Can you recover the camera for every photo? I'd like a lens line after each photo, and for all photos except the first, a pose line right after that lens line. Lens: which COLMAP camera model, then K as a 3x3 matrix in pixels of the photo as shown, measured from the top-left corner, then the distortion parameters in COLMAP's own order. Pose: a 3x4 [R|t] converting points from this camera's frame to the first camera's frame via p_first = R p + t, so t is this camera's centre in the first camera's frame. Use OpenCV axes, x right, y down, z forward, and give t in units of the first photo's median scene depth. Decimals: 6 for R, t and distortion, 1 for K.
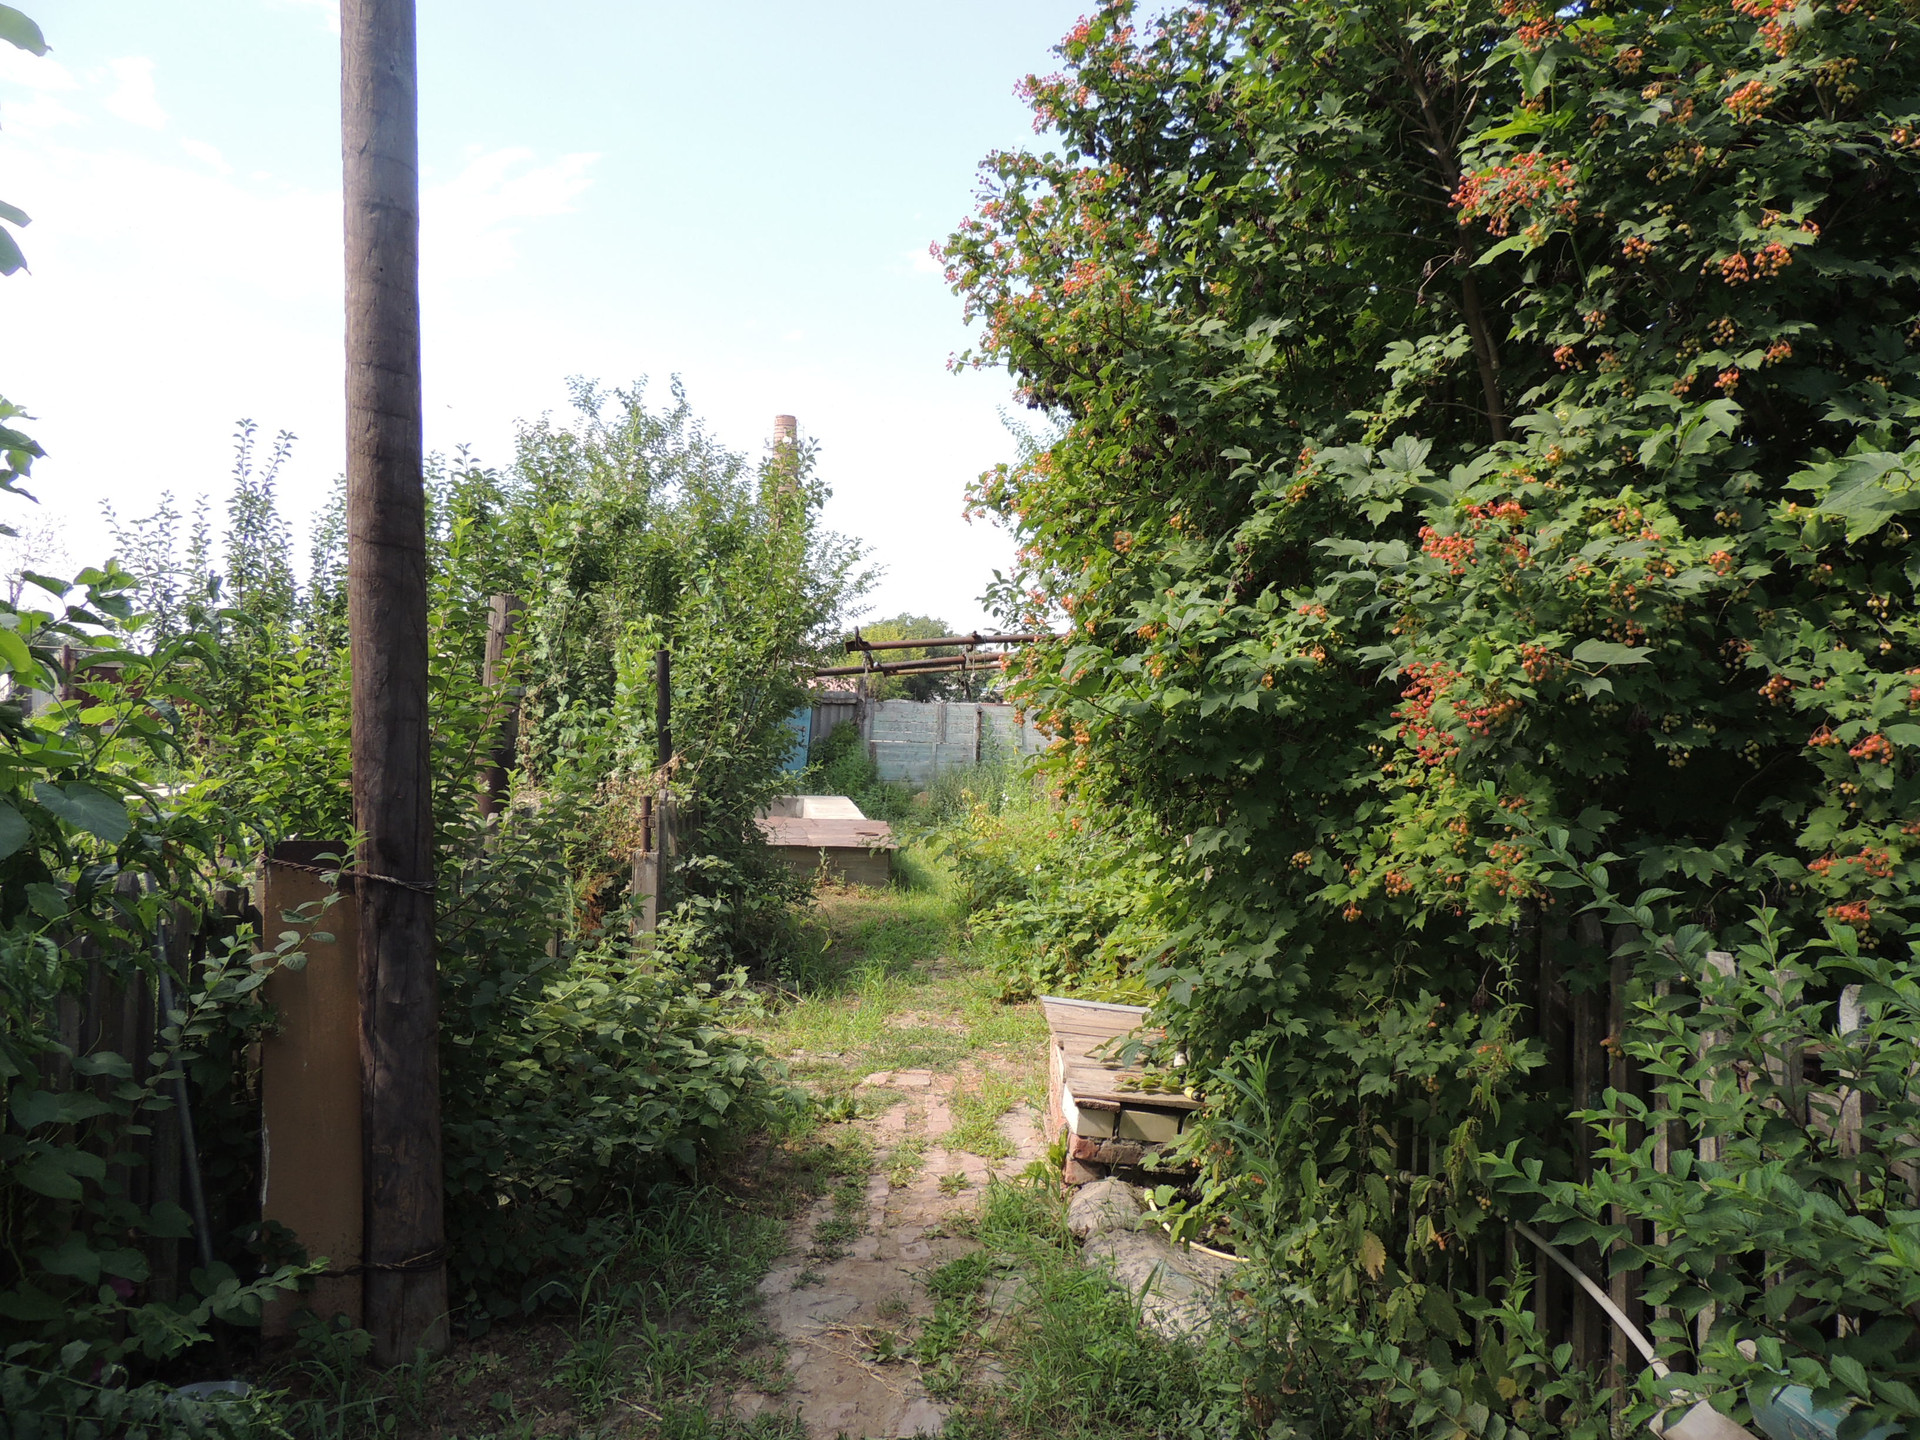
lens RADIAL K [[1352.5, 0, 961.6], [0, 1352.5, 732.7], [0, 0, 1]] dist [-0.043377, 0.023706]
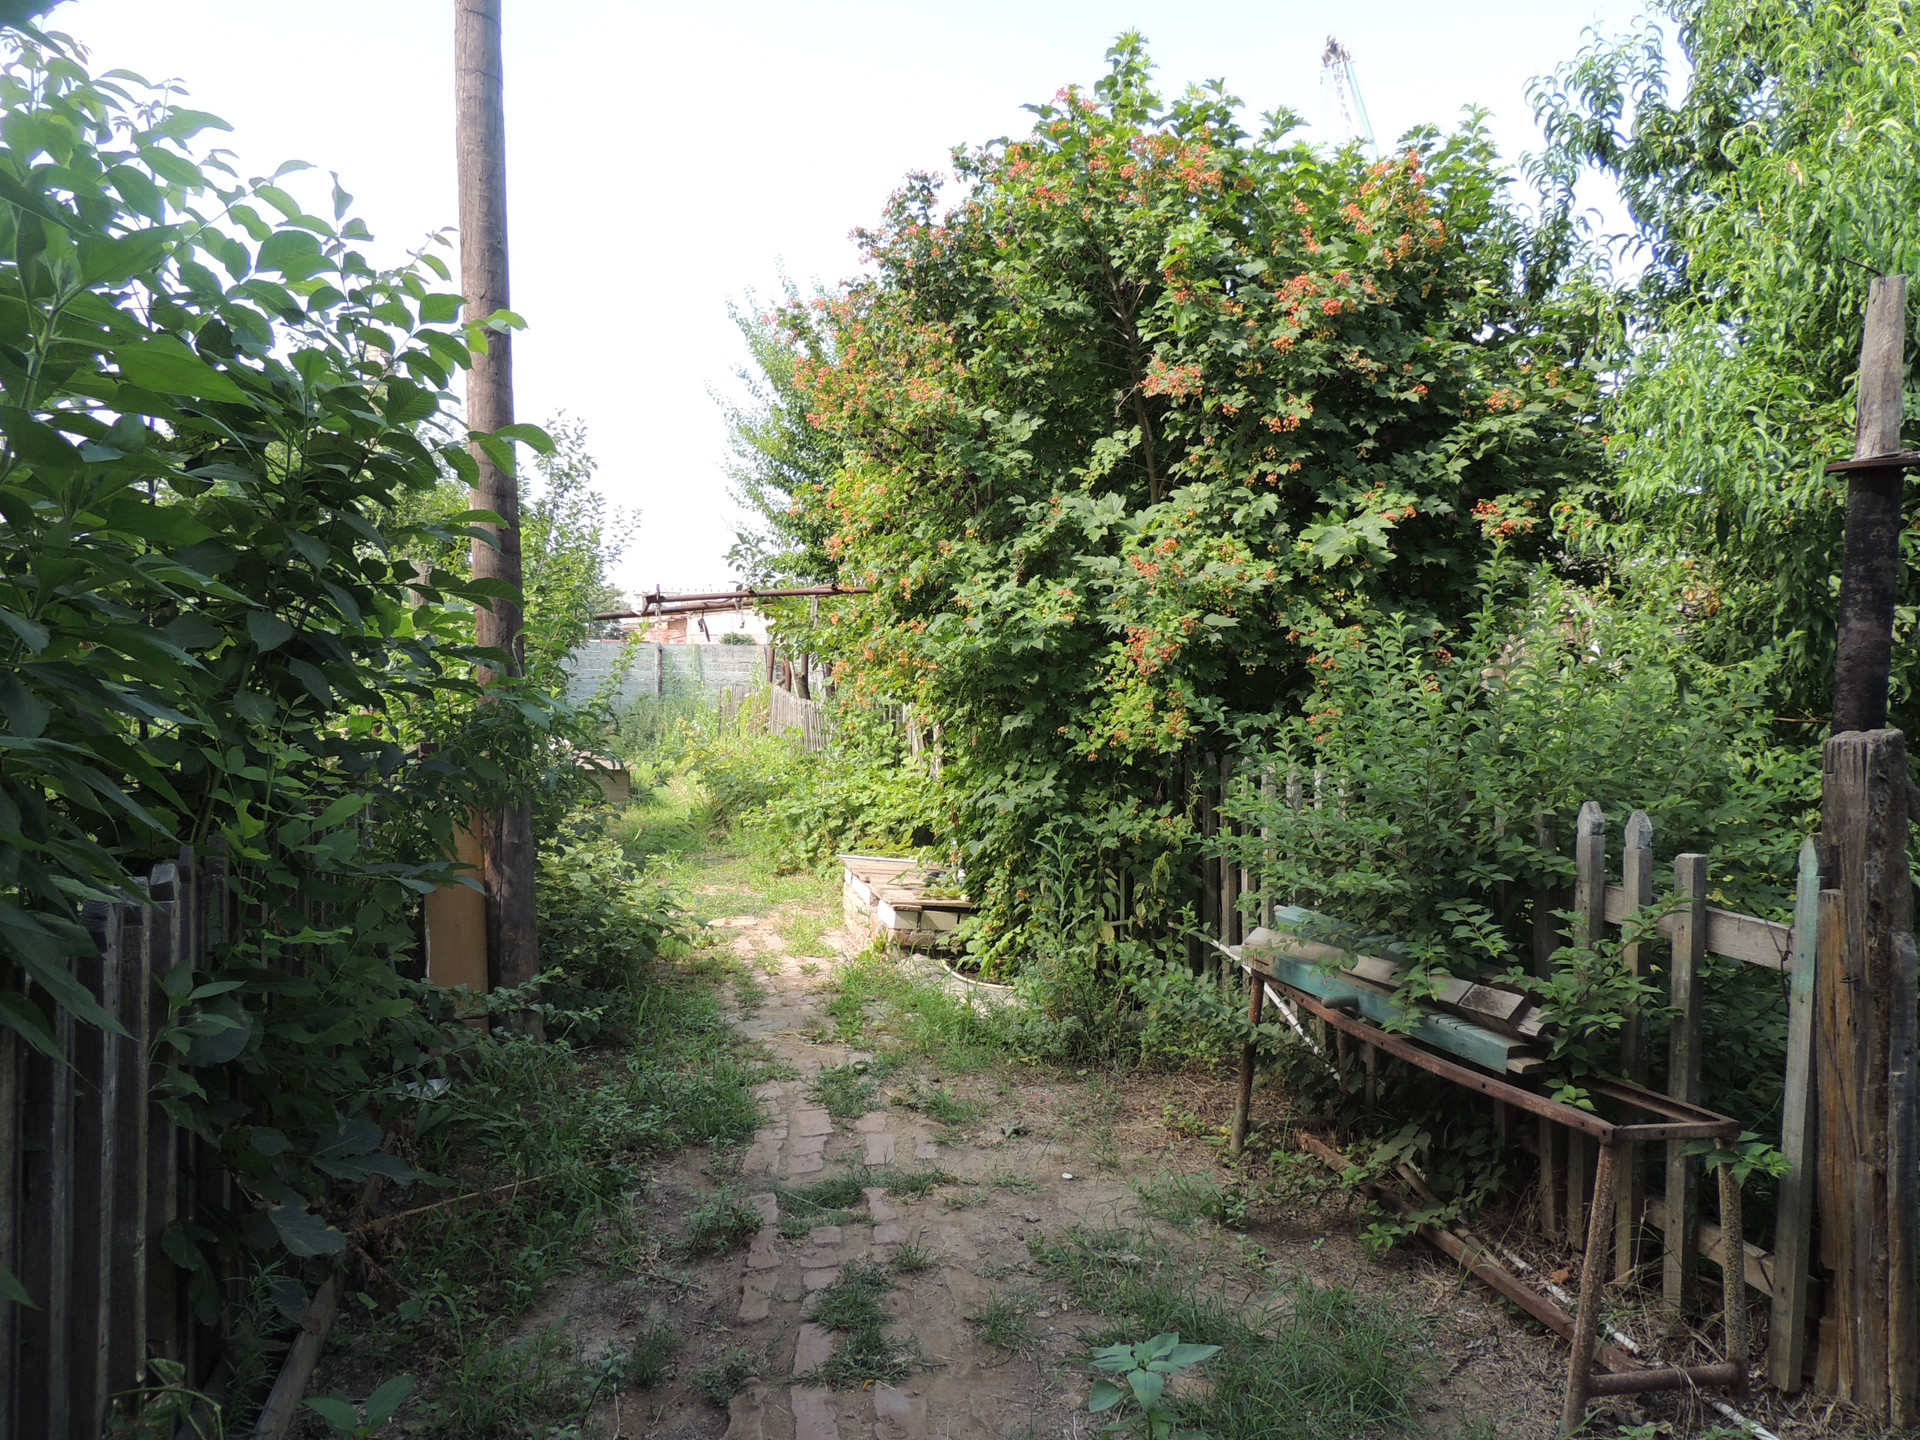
lens RADIAL K [[1352.5, 0, 954.4], [0, 1352.5, 722.6], [0, 0, 1]] dist [-0.043377, 0.023706]
pose [[0.963355, -0.027040, 0.266863, -0.395393], [0.016061, 0.998936, 0.043240, 0.002117], [-0.267748, -0.037370, 0.962764, -0.756238]]
